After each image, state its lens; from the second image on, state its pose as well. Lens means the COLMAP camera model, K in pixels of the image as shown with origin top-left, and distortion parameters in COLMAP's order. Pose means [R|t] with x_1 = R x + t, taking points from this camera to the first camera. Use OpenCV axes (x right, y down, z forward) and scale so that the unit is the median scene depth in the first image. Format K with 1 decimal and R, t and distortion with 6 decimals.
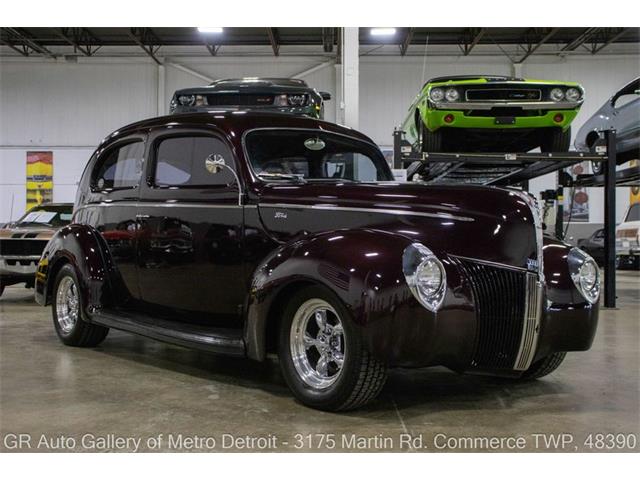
lens RADIAL K [[801.7, 0, 320.0], [0, 801.7, 240.0], [0, 0, 1]] dist [0.010638, 0.022958]
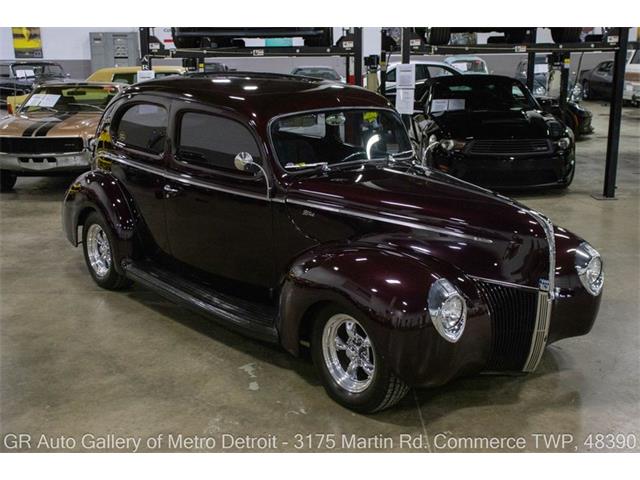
lens RADIAL K [[805.8, 0, 320.0], [0, 805.8, 240.0], [0, 0, 1]] dist [0.028158, 0.028522]
pose [[0.999875, -0.014331, 0.006710, -0.039385], [0.012263, 0.969752, 0.243783, -0.245759], [-0.010001, -0.243670, 0.969807, -0.041927]]
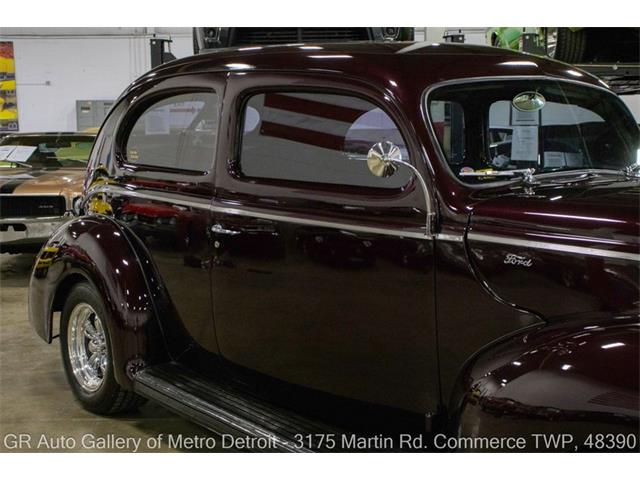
lens RADIAL K [[913.8, 0, 320.0], [0, 913.8, 240.0], [0, 0, 1]] dist [0.063309, 0.046566]
pose [[0.999903, -0.013811, -0.001542, -0.169930], [0.013897, 0.992815, 0.118849, -0.112193], [-0.000111, -0.118859, 0.992911, 0.386159]]
